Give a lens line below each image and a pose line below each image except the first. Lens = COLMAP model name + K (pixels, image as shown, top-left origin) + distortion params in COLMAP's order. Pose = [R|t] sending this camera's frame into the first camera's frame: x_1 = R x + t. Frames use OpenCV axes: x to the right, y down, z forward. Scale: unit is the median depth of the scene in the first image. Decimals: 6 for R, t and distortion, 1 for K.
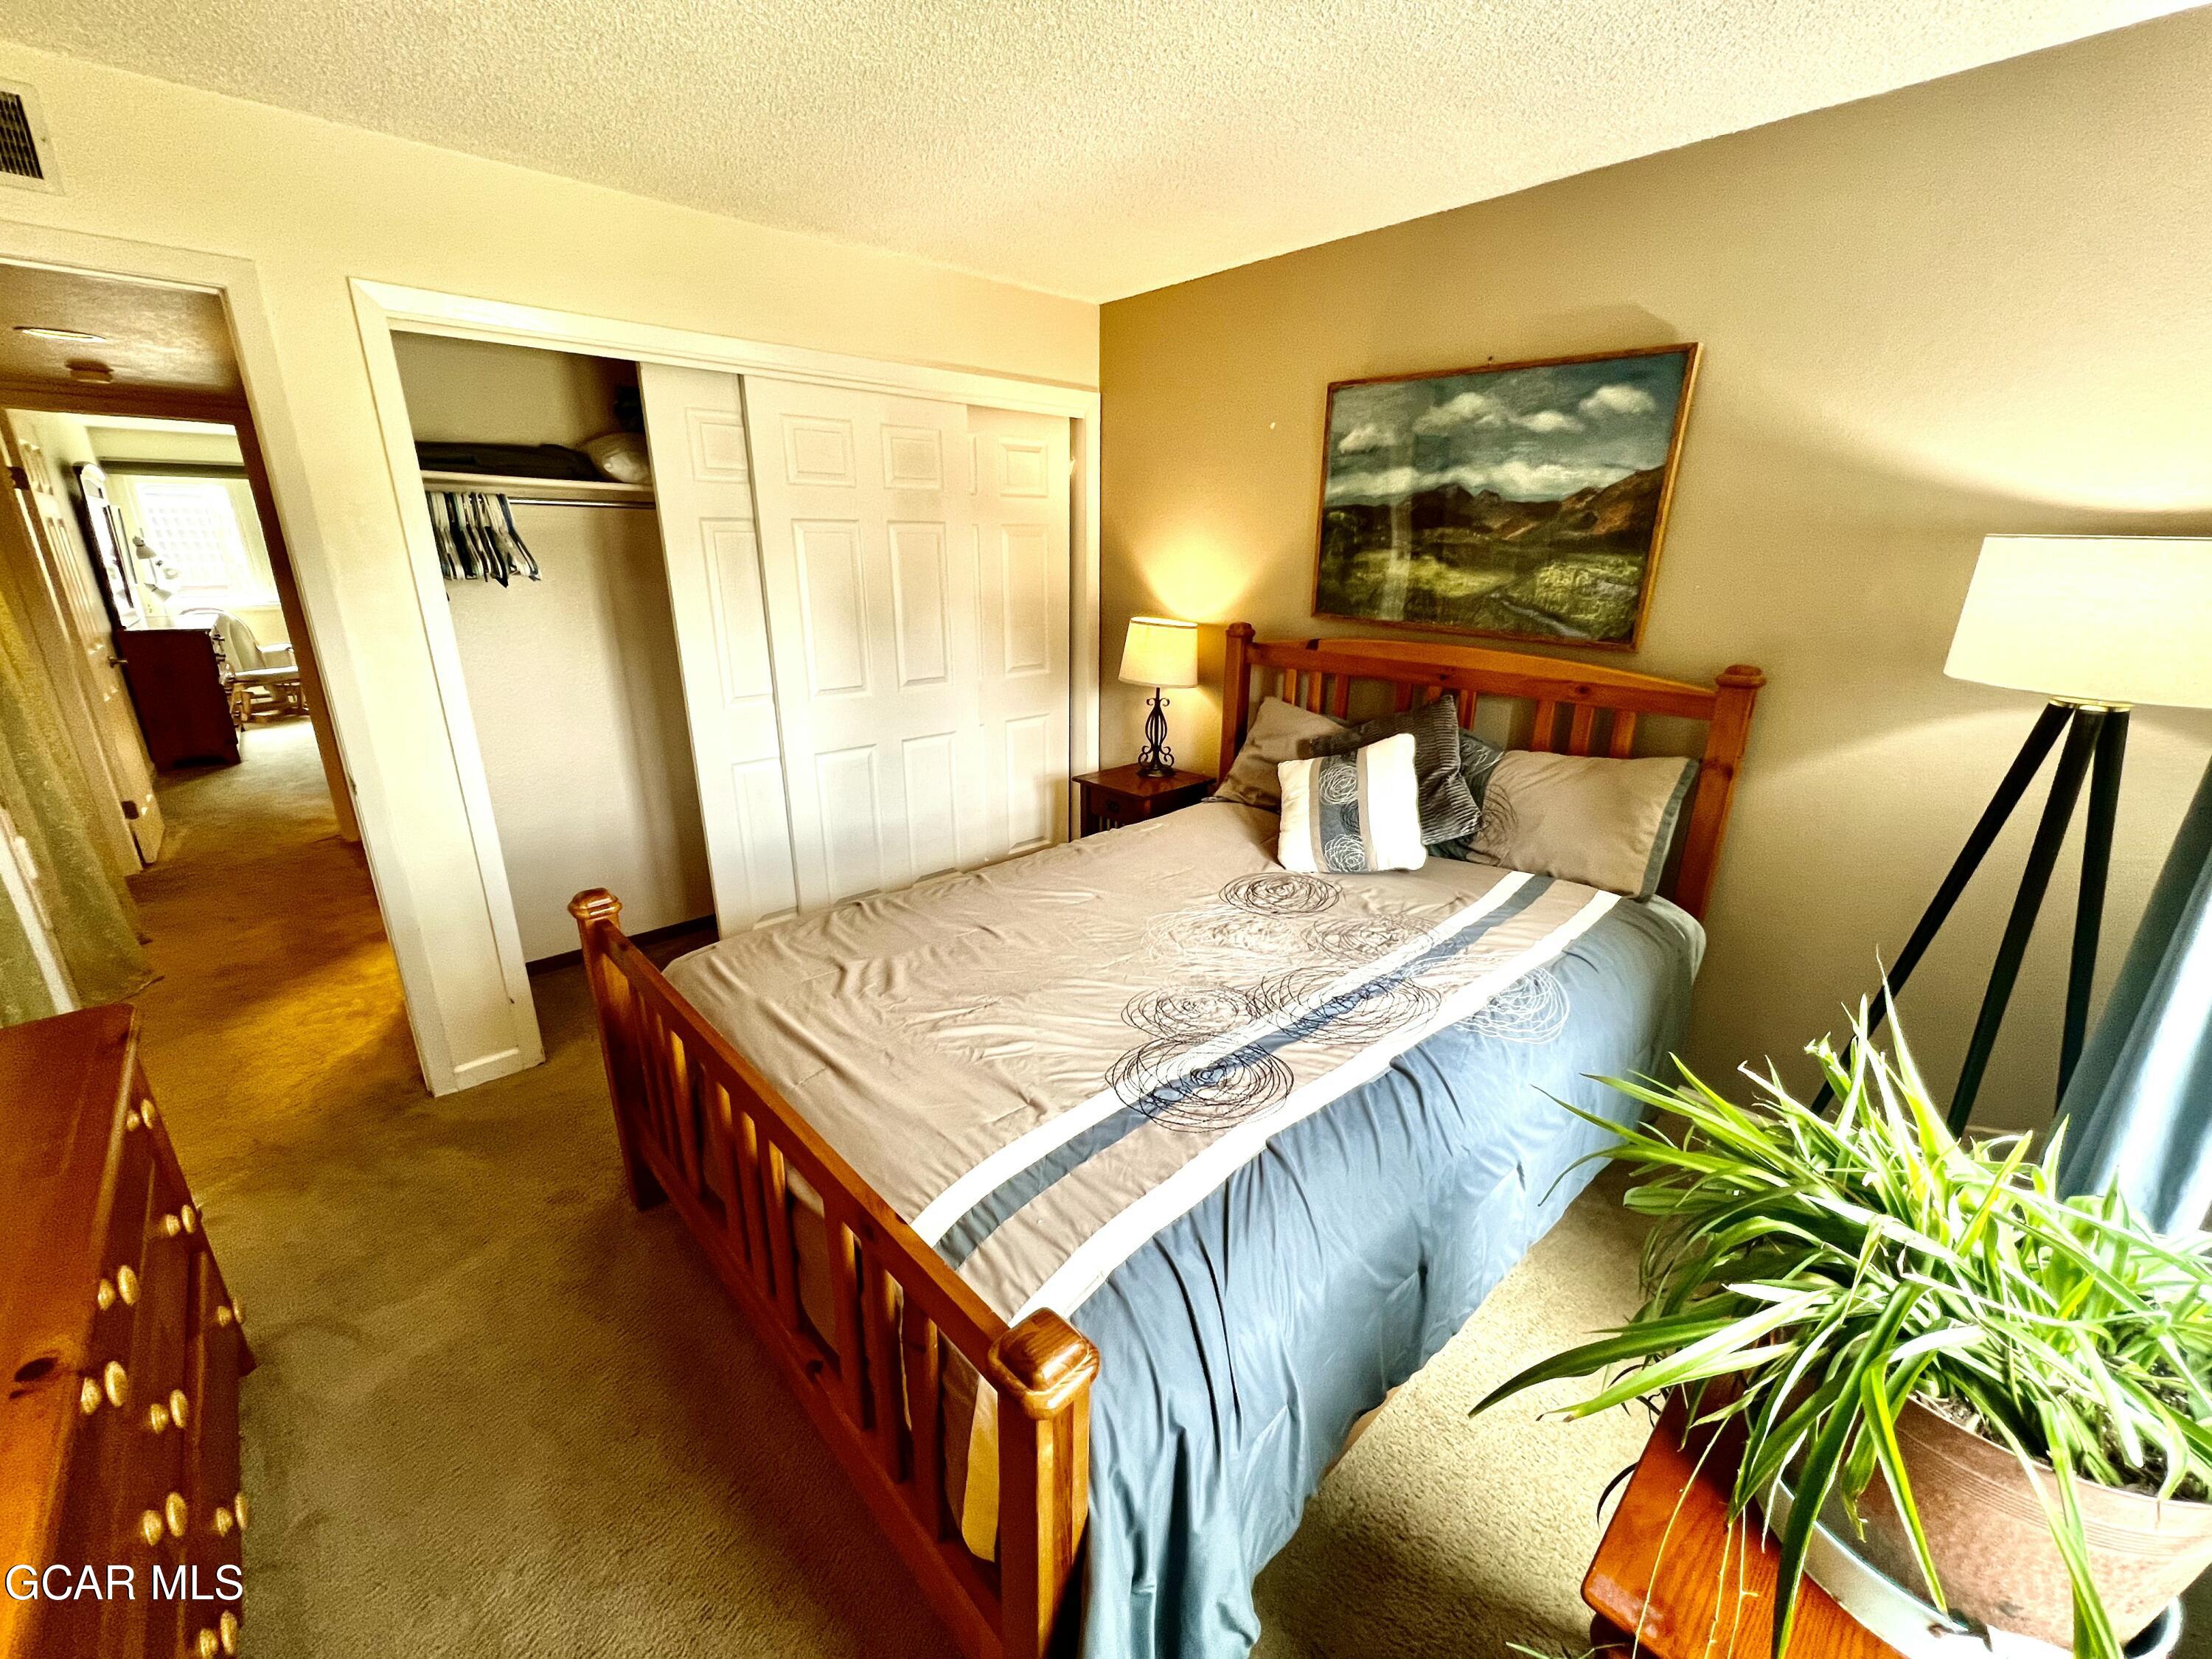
lens RADIAL K [[890.9, 0, 1100.2], [0, 890.9, 835.6], [0, 0, 1]] dist [-0.002135, 0.000196]
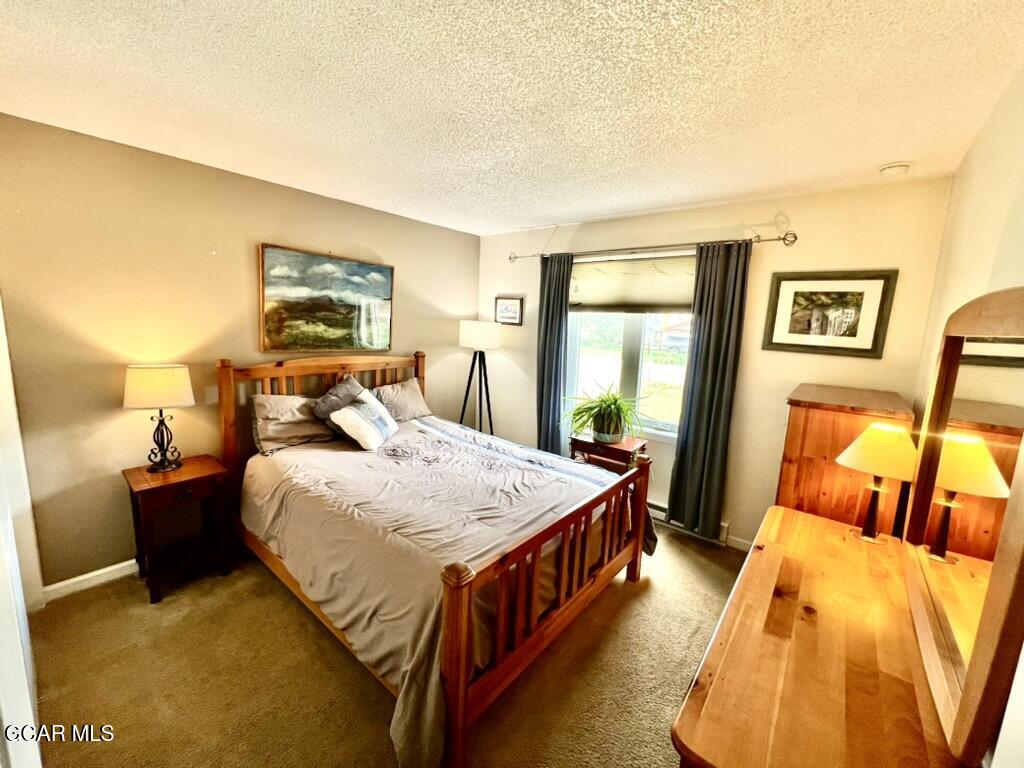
lens RADIAL K [[408.7, 0, 509.7], [0, 408.7, 382.2], [0, 0, 1]] dist [-0.000456, 0.000001]
pose [[-0.128091, -0.158093, 0.979081, -0.868948], [0.272818, 0.943510, 0.188042, -0.236380], [-0.953500, 0.291198, -0.077725, 0.656461]]
